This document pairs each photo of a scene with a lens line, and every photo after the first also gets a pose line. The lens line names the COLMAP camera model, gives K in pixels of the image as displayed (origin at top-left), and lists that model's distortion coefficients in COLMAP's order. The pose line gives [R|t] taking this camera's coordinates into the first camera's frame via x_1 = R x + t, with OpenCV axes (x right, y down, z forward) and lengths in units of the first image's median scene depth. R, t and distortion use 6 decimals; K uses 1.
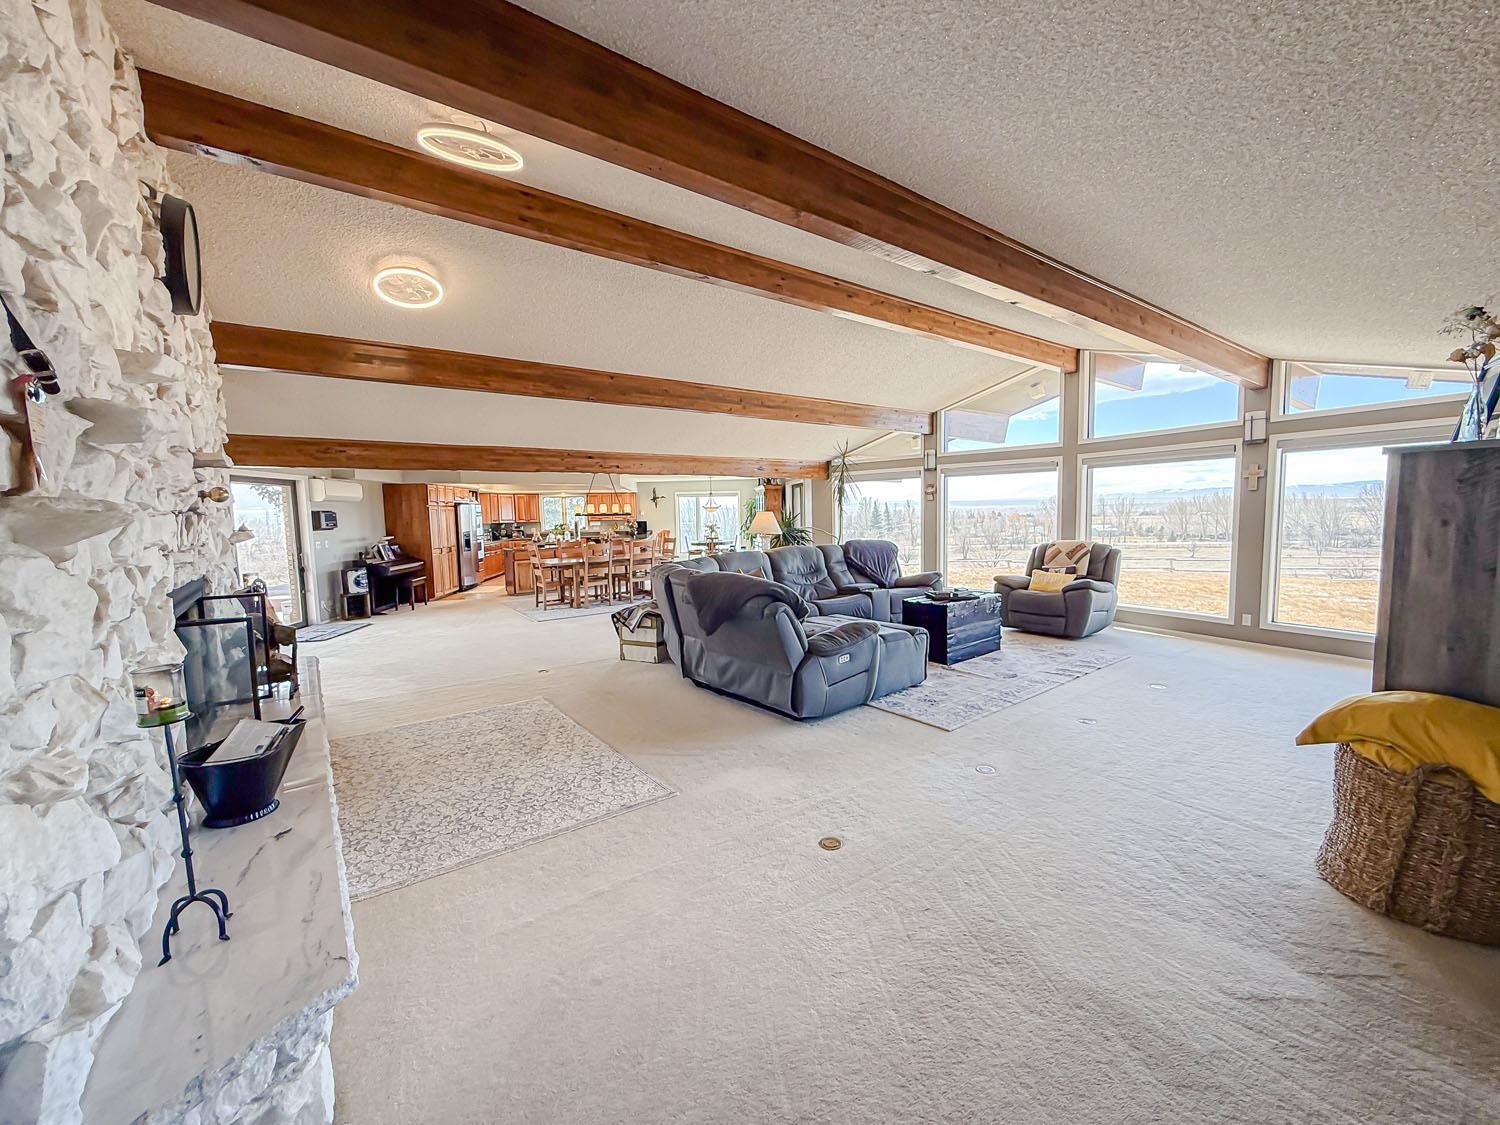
lens RADIAL K [[602.3, 0, 750.0], [0, 602.3, 562.5], [0, 0, 1]] dist [0.000933, 0.000082]
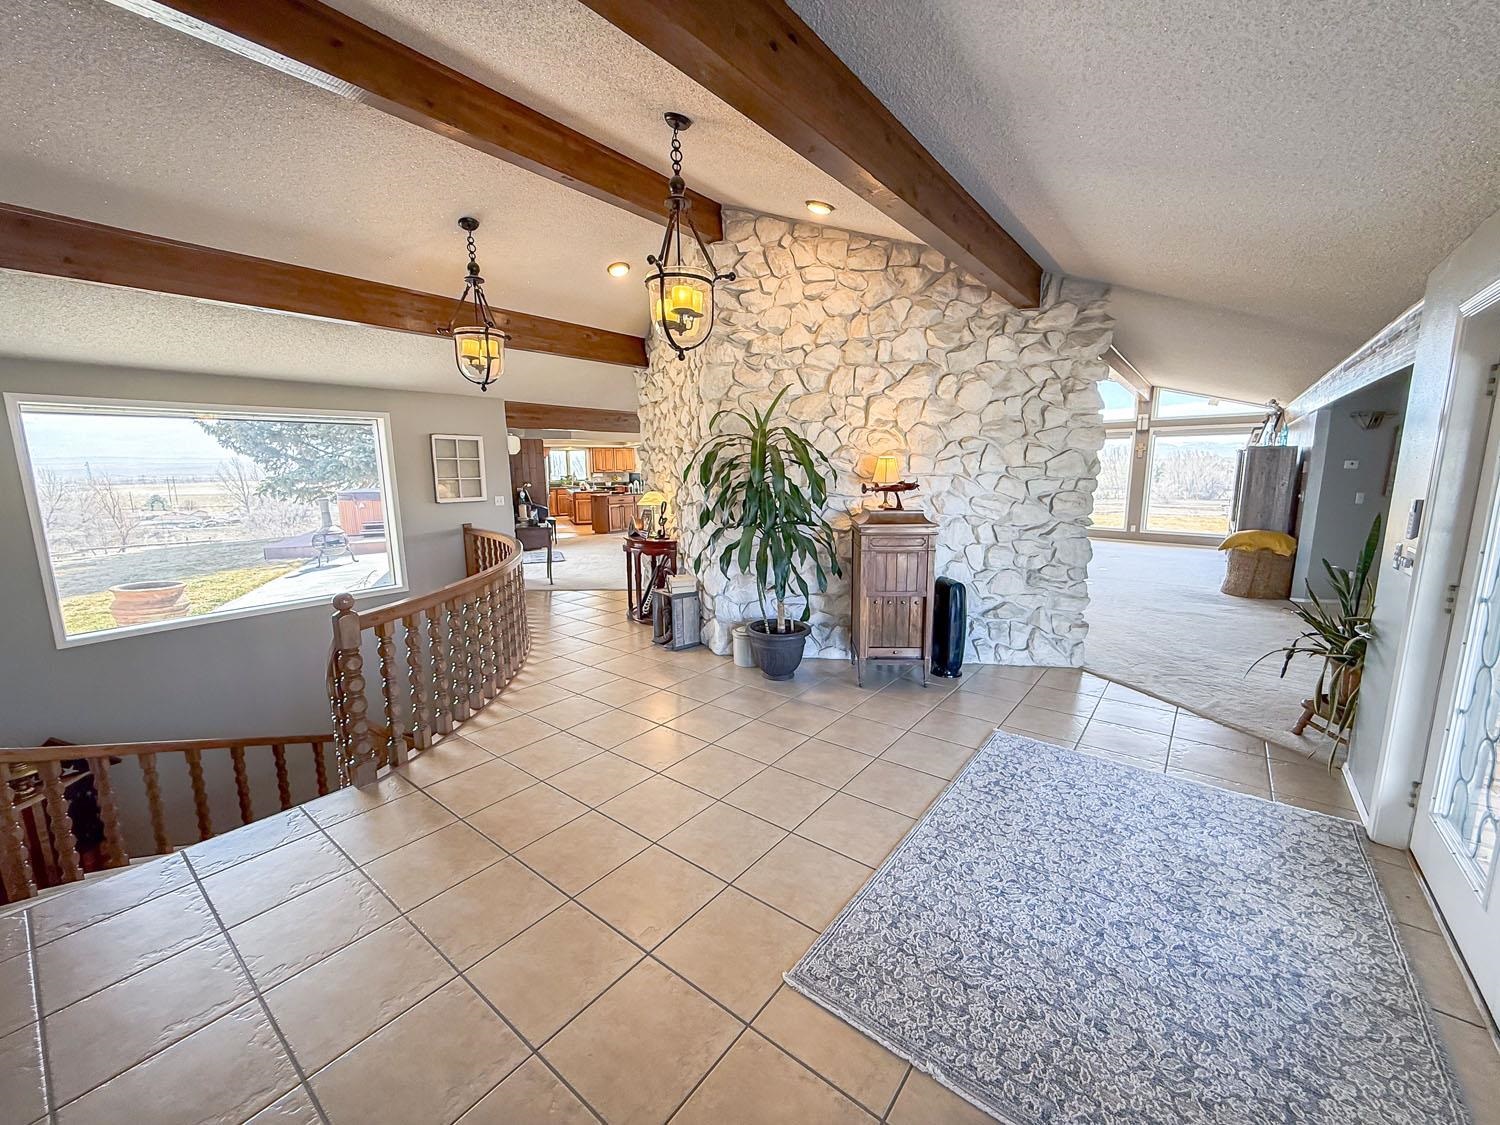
lens RADIAL K [[602.3, 0, 750.0], [0, 602.3, 562.5], [0, 0, 1]] dist [0.000933, 0.000082]
pose [[0.963261, -0.032838, 0.266553, -0.522453], [0.013089, 0.997057, 0.075534, 0.028989], [-0.268250, -0.069270, 0.960856, -0.302240]]
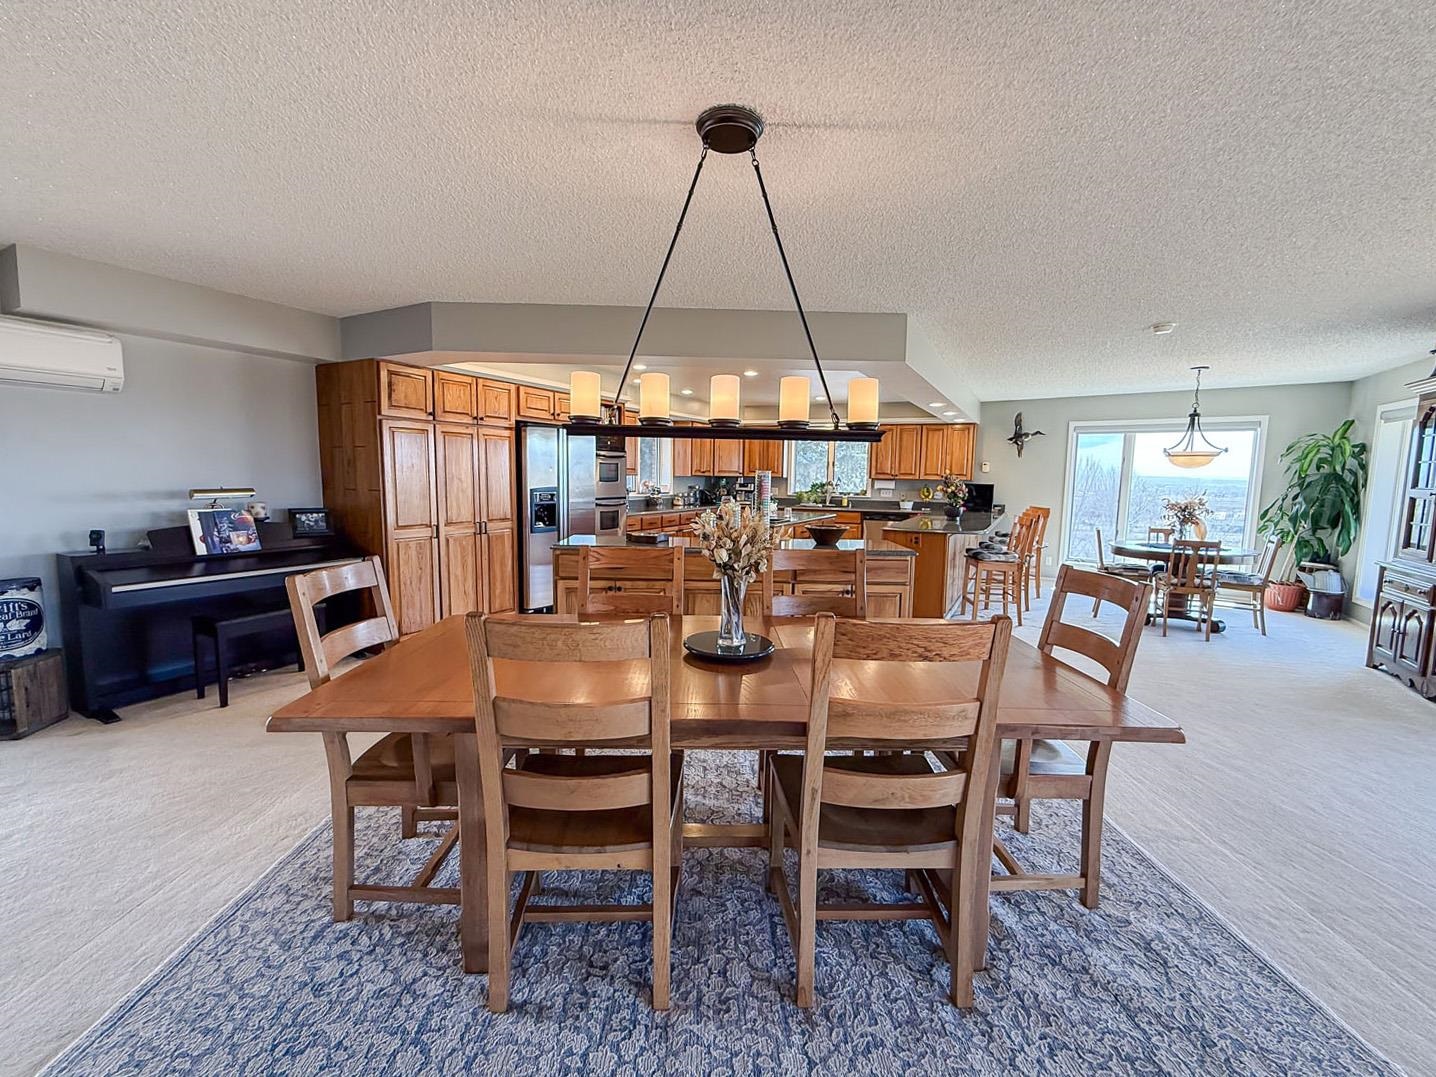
lens RADIAL K [[576.6, 0, 718.0], [0, 576.6, 538.5], [0, 0, 1]] dist [0.000933, 0.000082]
pose [[0.815168, 0.104724, -0.569679, -0.156422], [-0.085076, 0.994500, 0.061082, -0.064530], [0.572943, -0.001326, 0.819594, 0.923479]]
